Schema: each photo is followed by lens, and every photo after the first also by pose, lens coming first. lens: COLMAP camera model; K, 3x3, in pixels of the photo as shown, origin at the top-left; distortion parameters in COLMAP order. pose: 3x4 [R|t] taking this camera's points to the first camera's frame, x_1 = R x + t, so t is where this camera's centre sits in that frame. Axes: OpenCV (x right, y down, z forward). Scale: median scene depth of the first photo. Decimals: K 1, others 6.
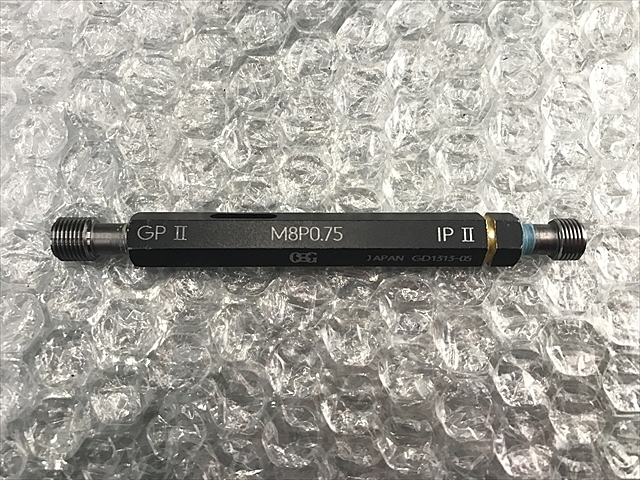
lens RADIAL K [[527.7, 0, 319.8], [0, 527.7, 242.2], [0, 0, 1]] dist [-0.029709, -0.026342]
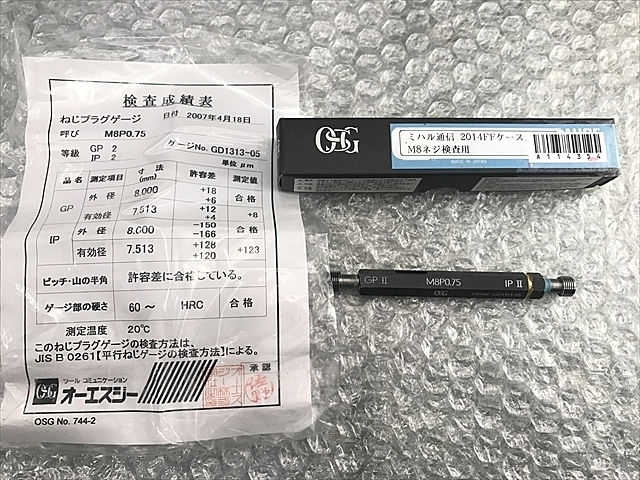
lens RADIAL K [[527.7, 0, 319.7], [0, 527.7, 241.1], [0, 0, 1]] dist [-0.029709, -0.026342]
pose [[0.999637, 0.020670, -0.017283, -0.463993], [-0.021243, 0.999208, -0.033657, -0.092495], [0.016574, 0.034012, 0.999284, -1.076620]]
